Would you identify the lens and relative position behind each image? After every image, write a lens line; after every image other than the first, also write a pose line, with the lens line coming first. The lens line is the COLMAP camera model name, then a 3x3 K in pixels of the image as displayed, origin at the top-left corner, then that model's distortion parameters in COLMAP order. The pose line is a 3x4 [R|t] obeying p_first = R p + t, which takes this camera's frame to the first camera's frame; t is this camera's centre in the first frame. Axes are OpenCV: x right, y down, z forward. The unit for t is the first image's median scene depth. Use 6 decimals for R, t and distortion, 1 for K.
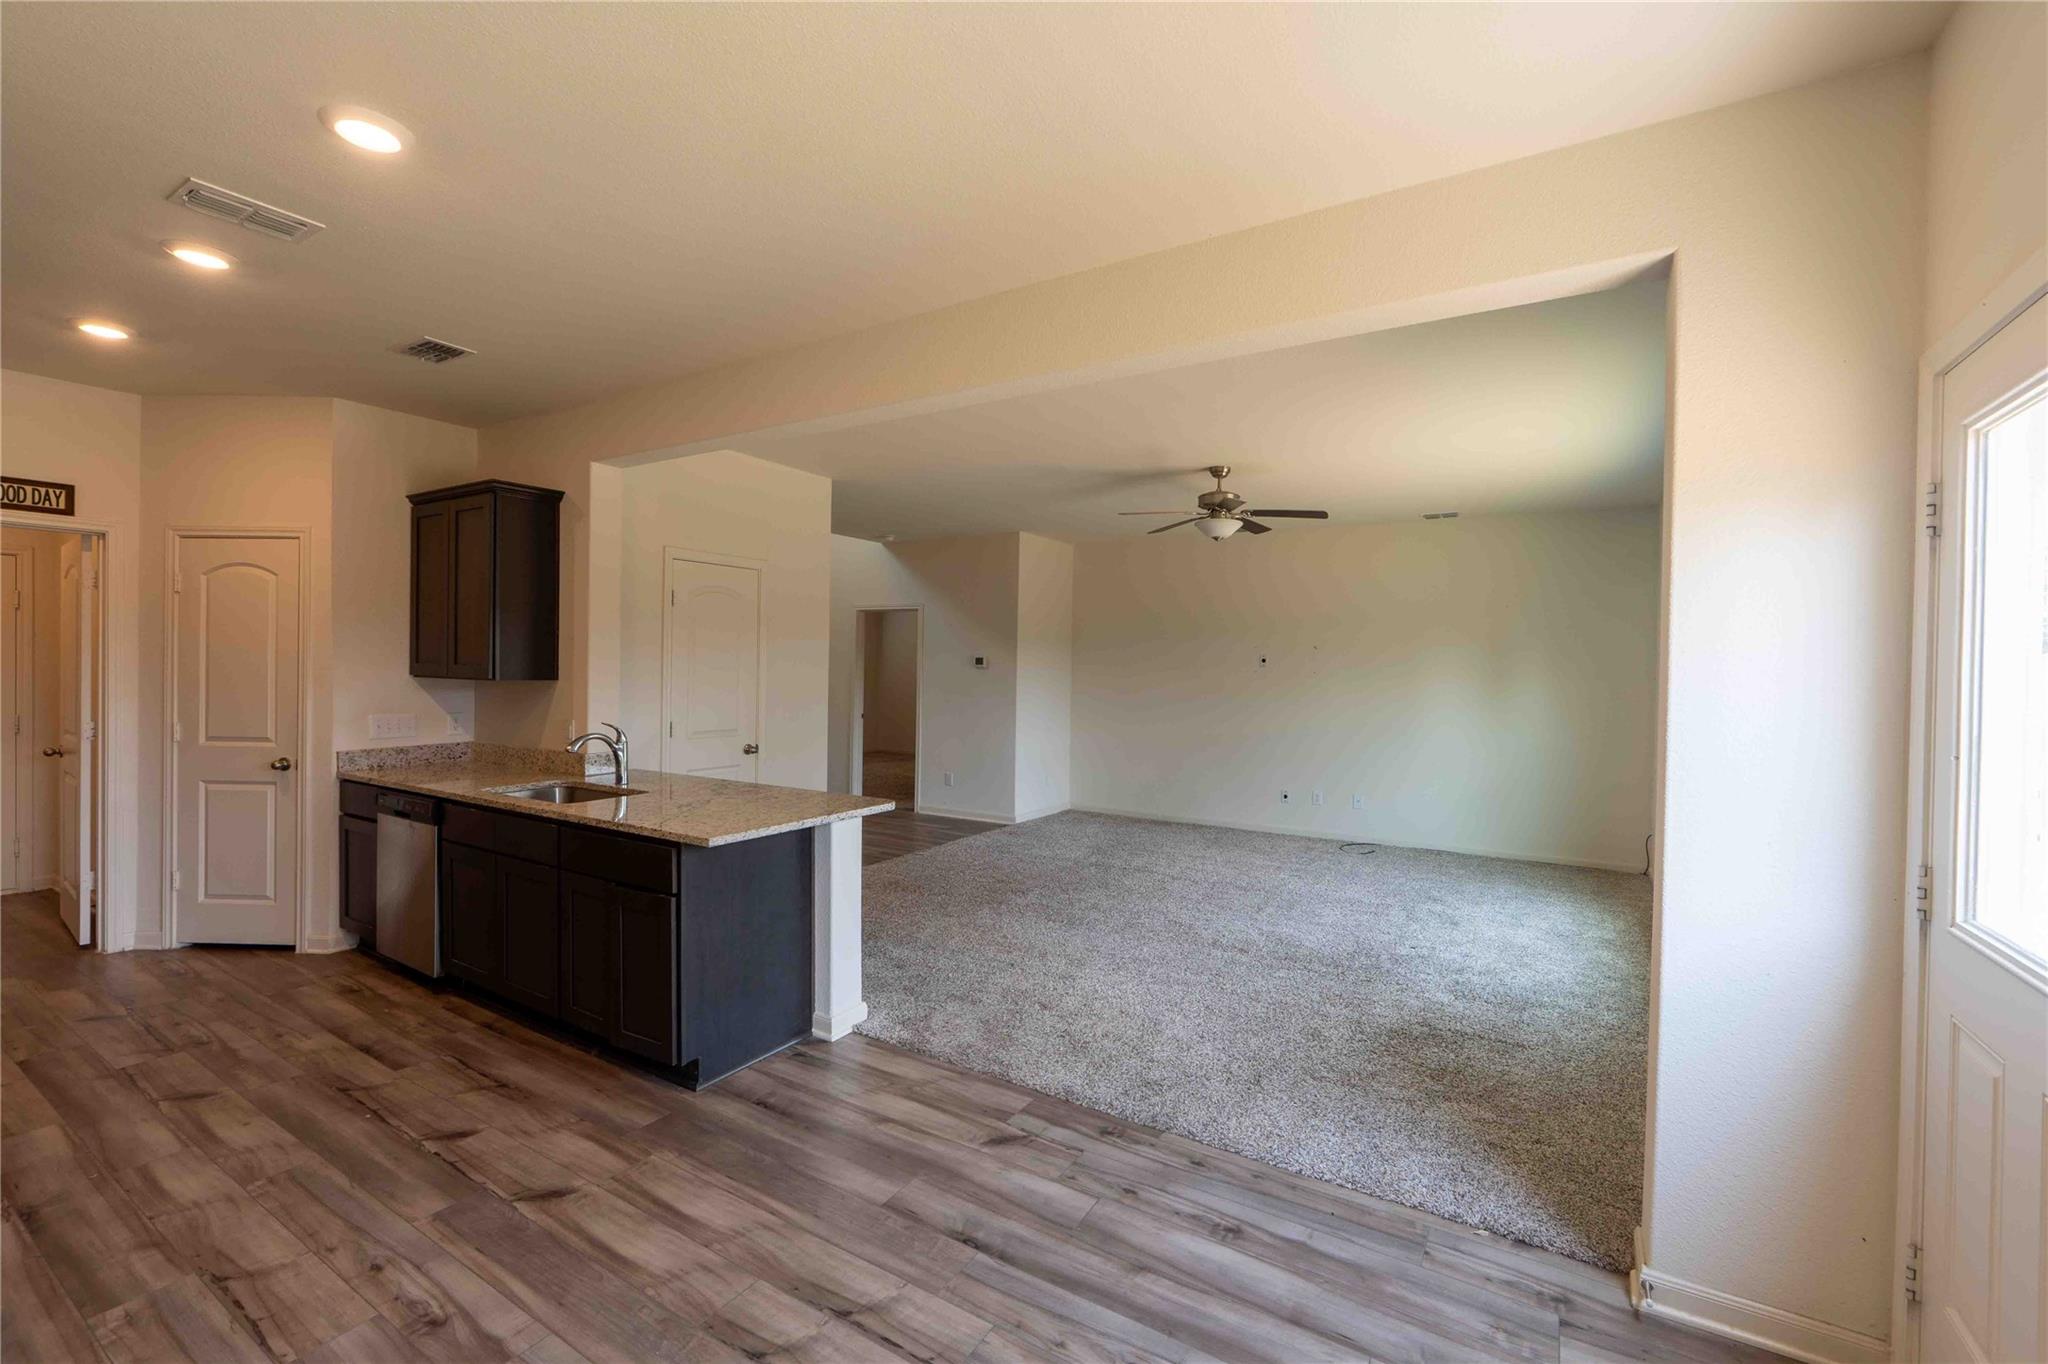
lens RADIAL K [[873.2, 0, 1013.6], [0, 873.2, 678.1], [0, 0, 1]] dist [-0.008186, 0.000531]
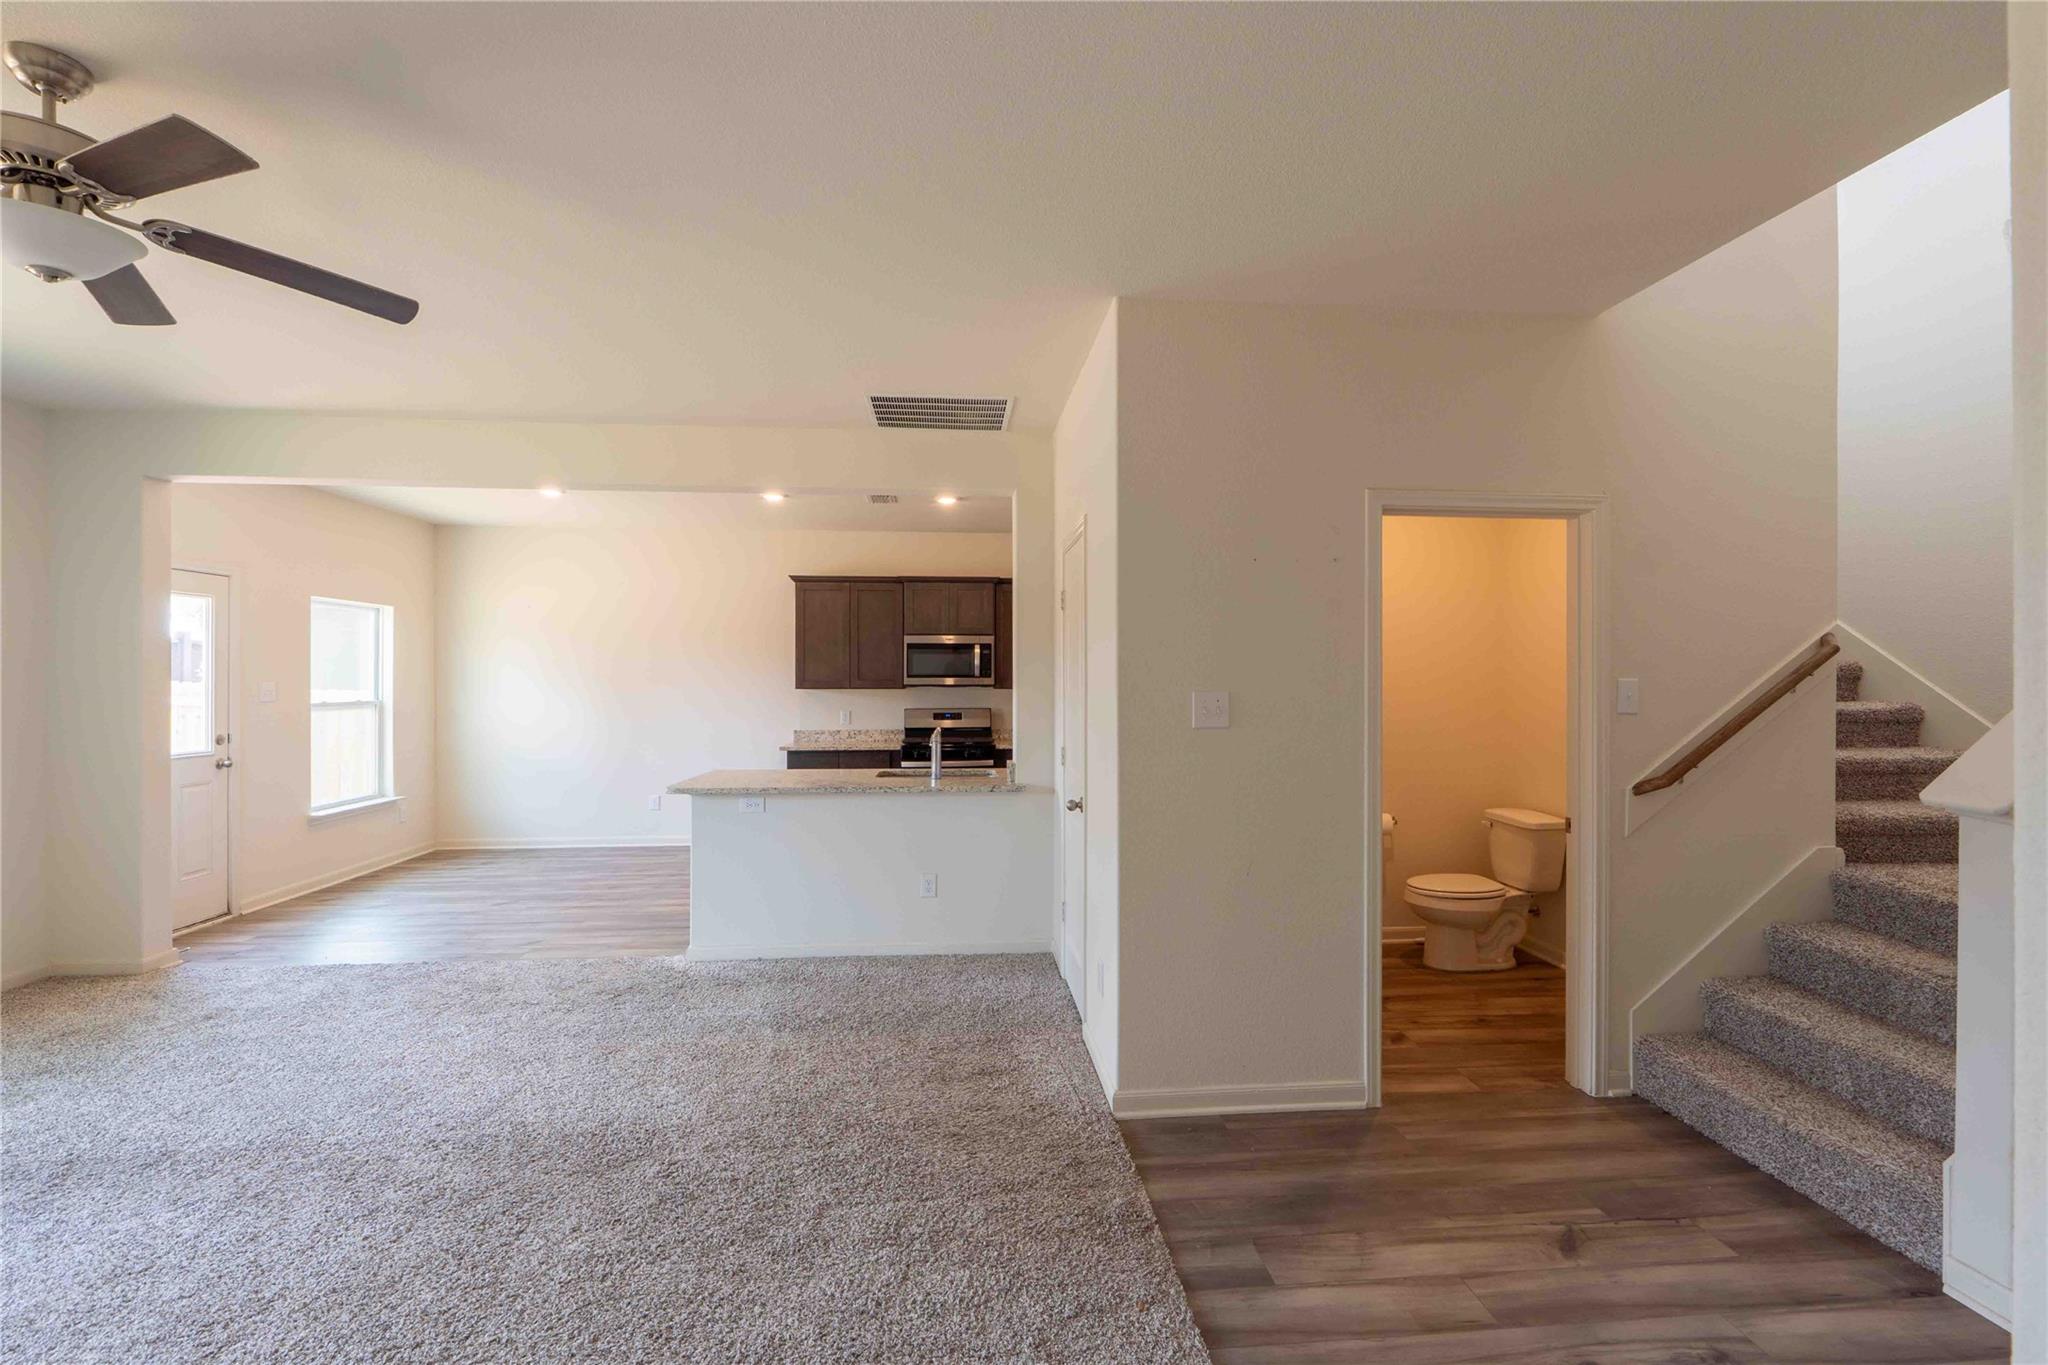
lens RADIAL K [[873.2, 0, 1015.0], [0, 873.2, 676.2], [0, 0, 1]] dist [-0.008186, 0.000531]
pose [[-0.802562, -0.006799, -0.596530, 0.249853], [-0.008901, 0.999960, 0.000579, -0.012793], [0.596503, 0.005775, -0.802590, 2.921382]]
